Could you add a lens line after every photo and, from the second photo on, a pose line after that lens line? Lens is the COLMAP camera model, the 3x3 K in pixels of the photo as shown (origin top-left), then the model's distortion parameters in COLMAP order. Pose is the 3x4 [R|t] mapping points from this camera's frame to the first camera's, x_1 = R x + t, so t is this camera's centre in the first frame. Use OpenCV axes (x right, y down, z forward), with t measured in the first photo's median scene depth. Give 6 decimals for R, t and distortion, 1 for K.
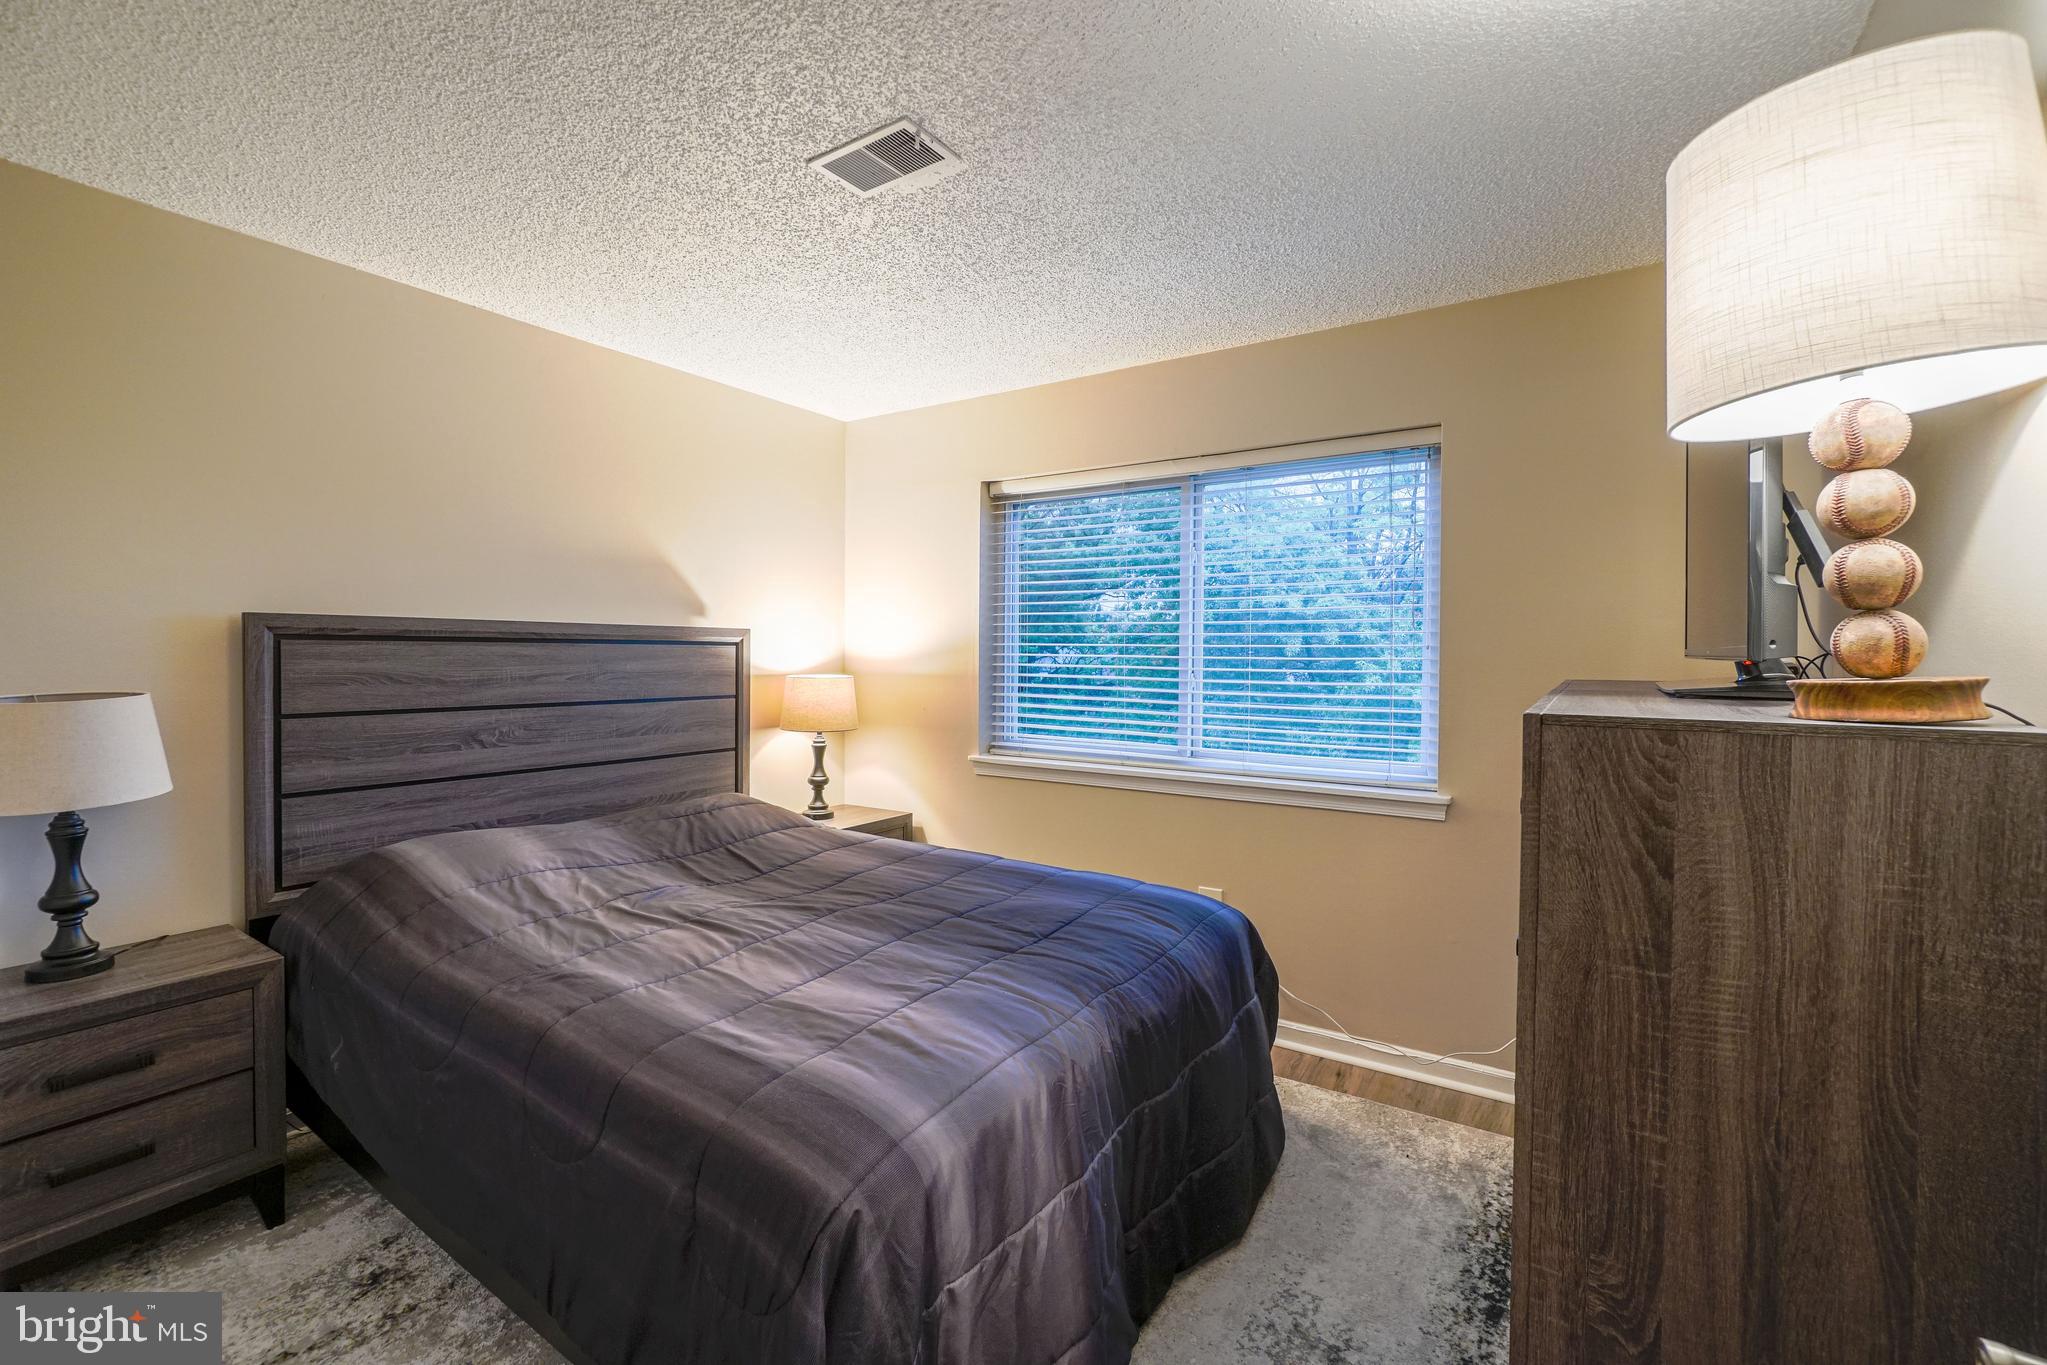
lens RADIAL K [[879.8, 0, 1009.4], [0, 879.8, 668.3], [0, 0, 1]] dist [-0.009198, 0.005532]
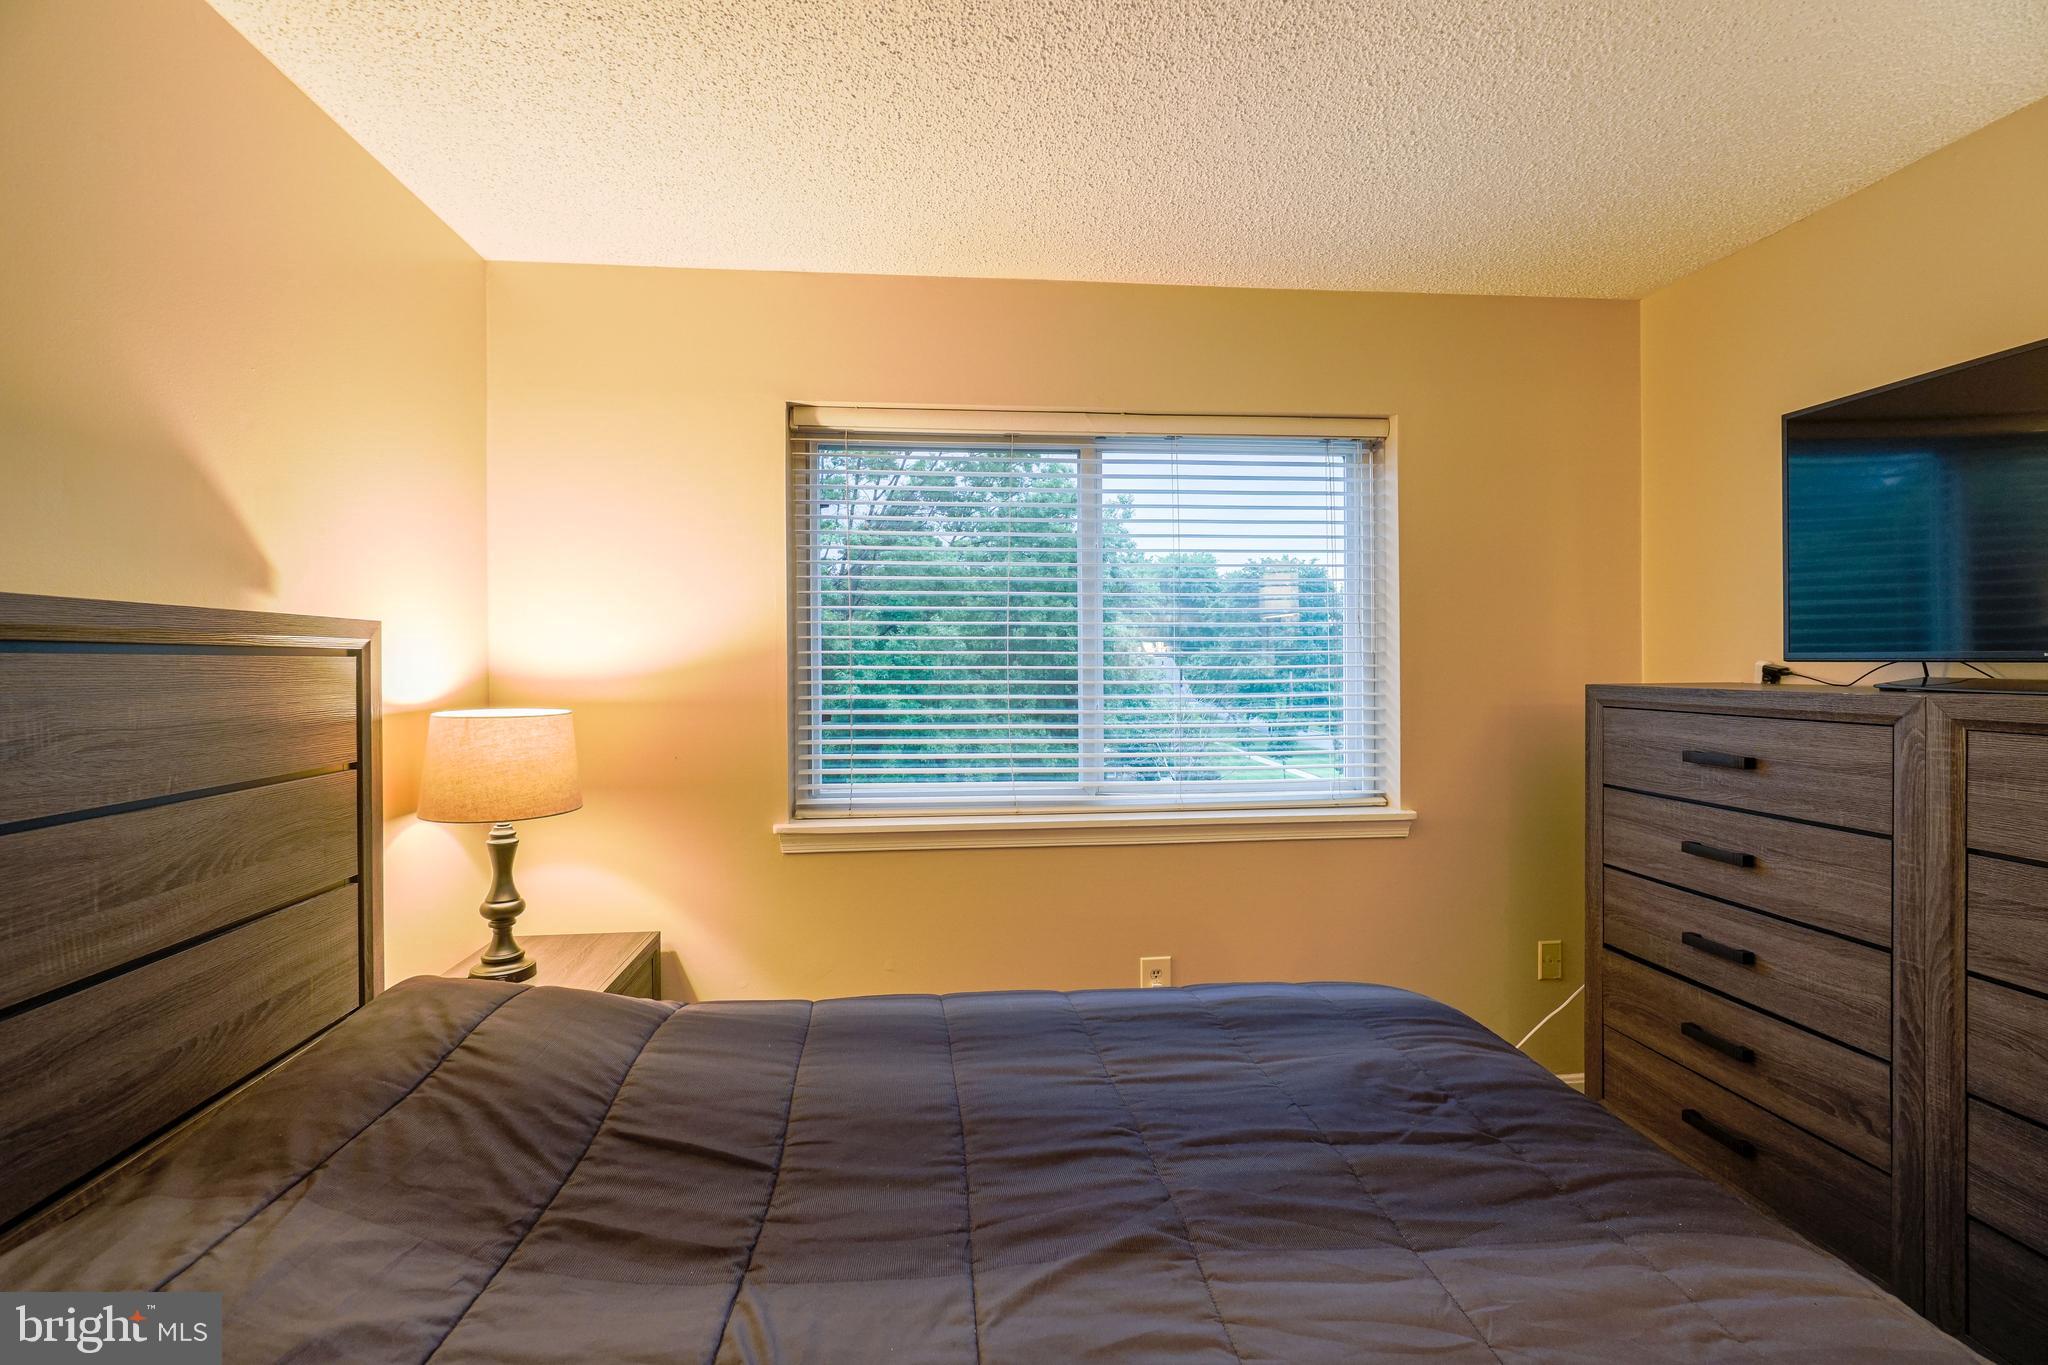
lens RADIAL K [[880.3, 0, 1009.9], [0, 880.3, 668.3], [0, 0, 1]] dist [-0.009198, 0.005532]
pose [[0.775718, -0.014351, 0.630916, -0.369385], [0.020800, 0.999780, -0.002832, -0.012052], [-0.630736, 0.015320, 0.775846, 0.461611]]
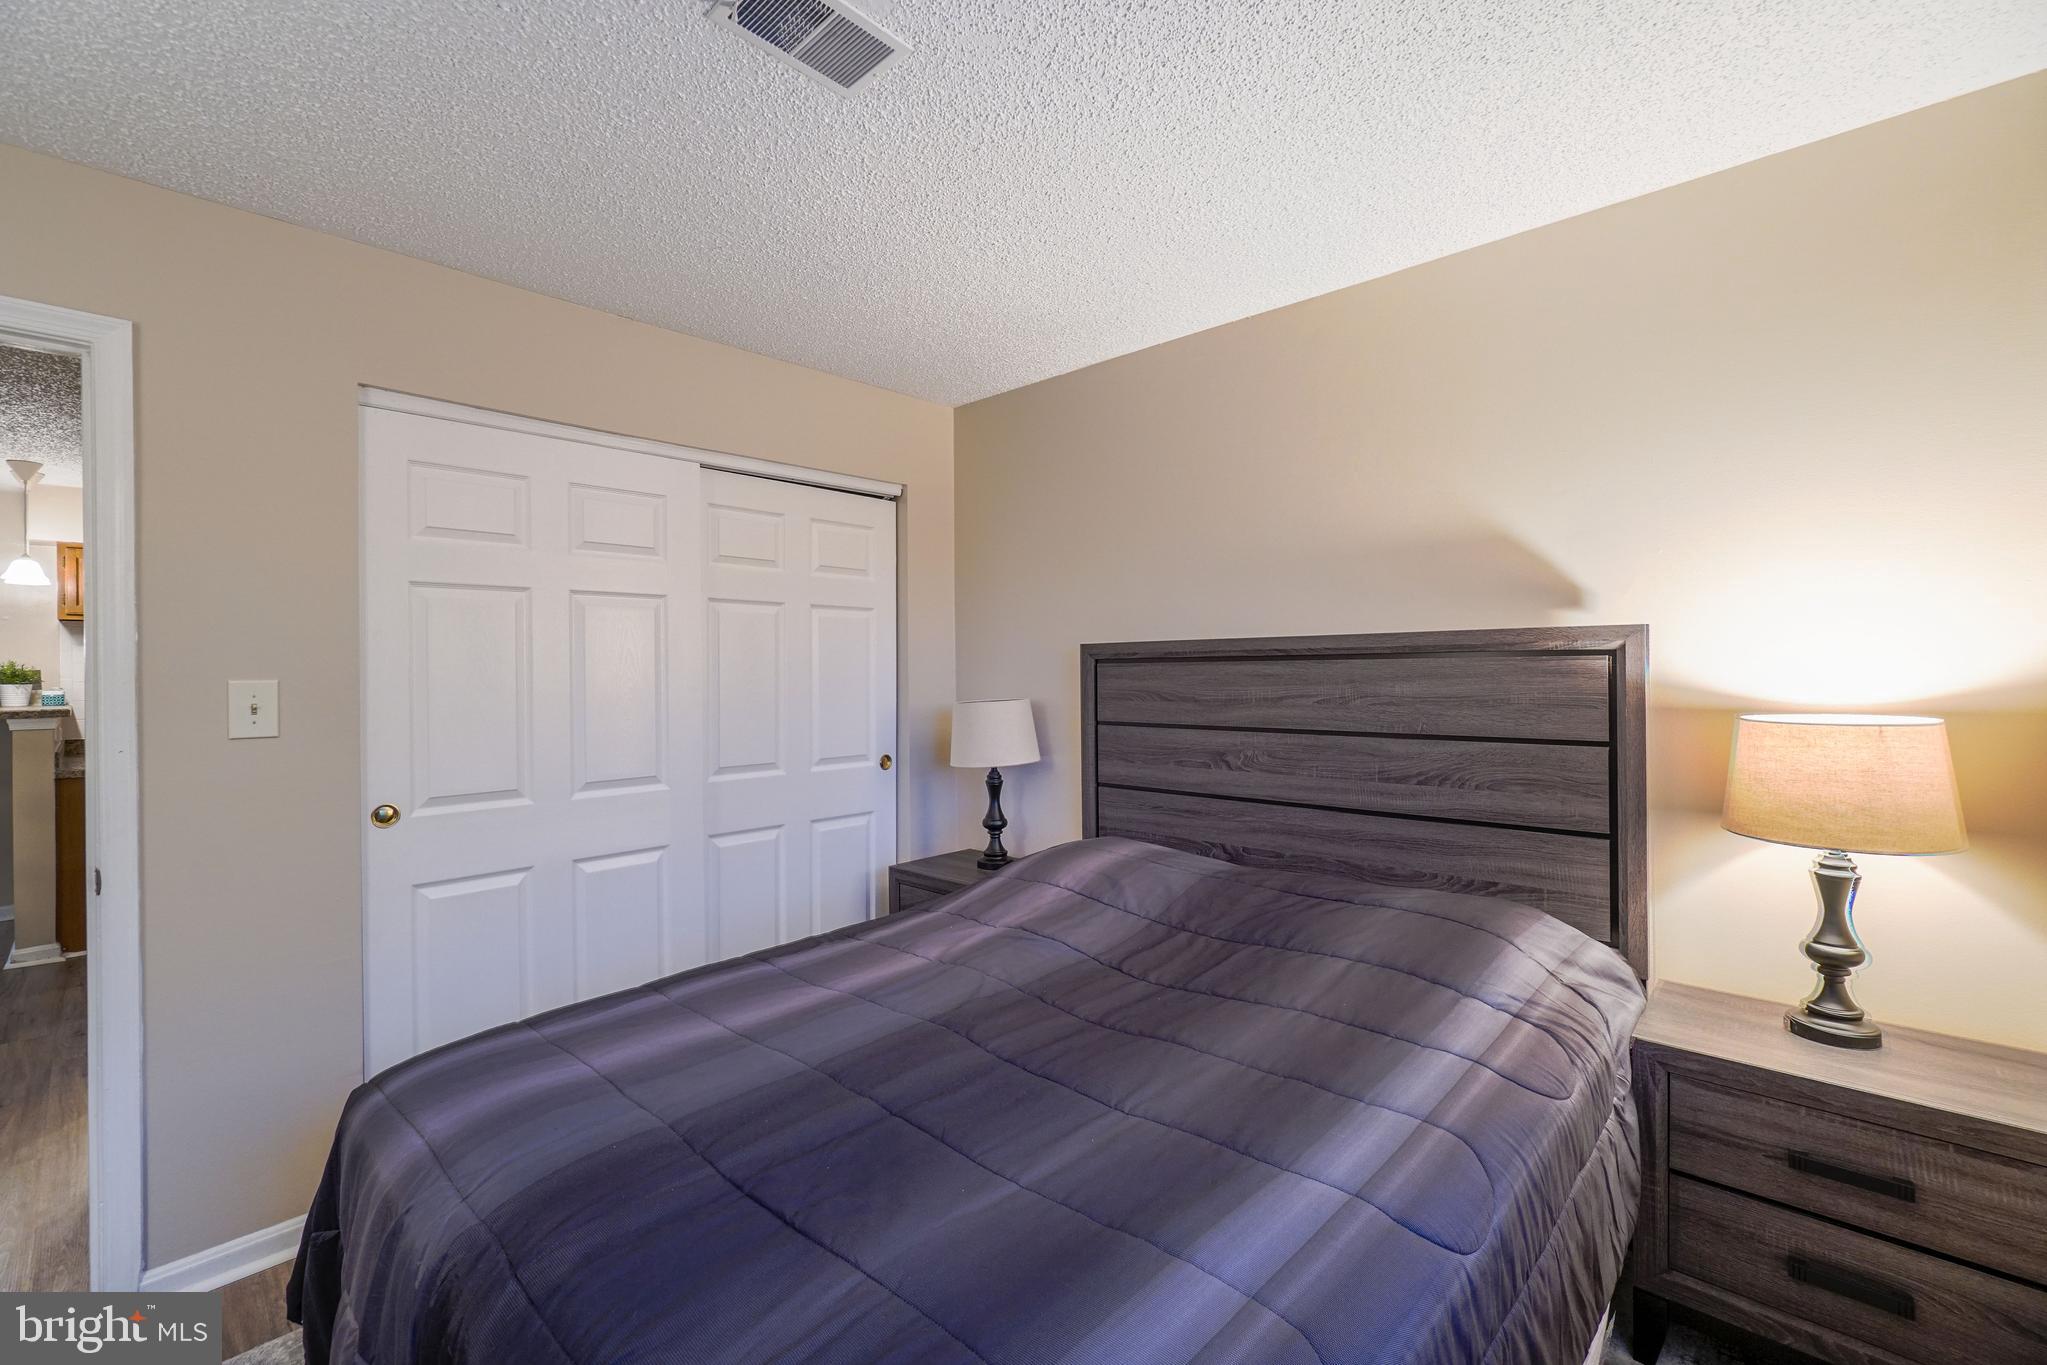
lens RADIAL K [[879.8, 0, 1009.4], [0, 879.8, 668.3], [0, 0, 1]] dist [-0.009198, 0.005532]
pose [[-0.181109, -0.008686, -0.983425, 0.348410], [-0.008713, 0.999936, -0.007228, -0.010967], [0.983424, 0.007259, -0.181173, 0.792222]]
